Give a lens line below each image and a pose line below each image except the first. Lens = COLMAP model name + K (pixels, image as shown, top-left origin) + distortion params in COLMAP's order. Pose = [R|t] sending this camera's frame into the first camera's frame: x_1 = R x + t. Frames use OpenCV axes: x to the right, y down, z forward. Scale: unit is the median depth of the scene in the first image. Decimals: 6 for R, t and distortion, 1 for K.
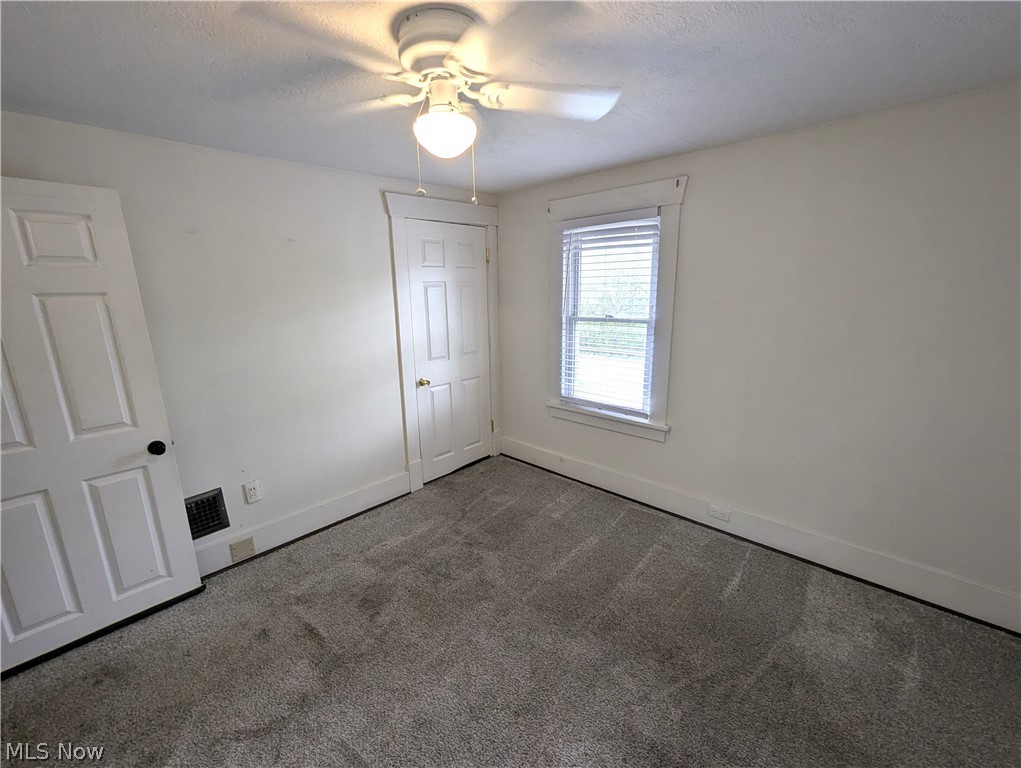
lens RADIAL K [[430.6, 0, 506.4], [0, 430.6, 389.4], [0, 0, 1]] dist [-0.000465, -0.000444]
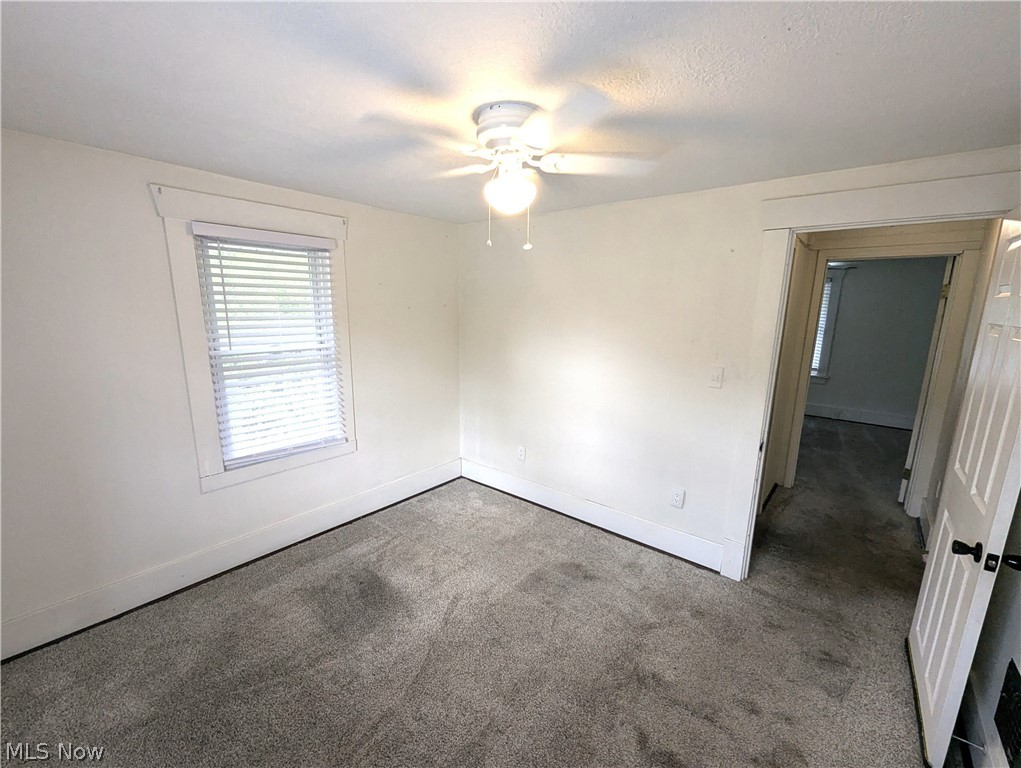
lens RADIAL K [[429.4, 0, 503.0], [0, 429.4, 388.0], [0, 0, 1]] dist [-0.000843, -0.000170]
pose [[-0.997130, 0.016420, -0.073910, -0.005415], [-0.016078, 0.908011, 0.418638, -0.274340], [0.073985, 0.418625, -0.905141, 1.056839]]
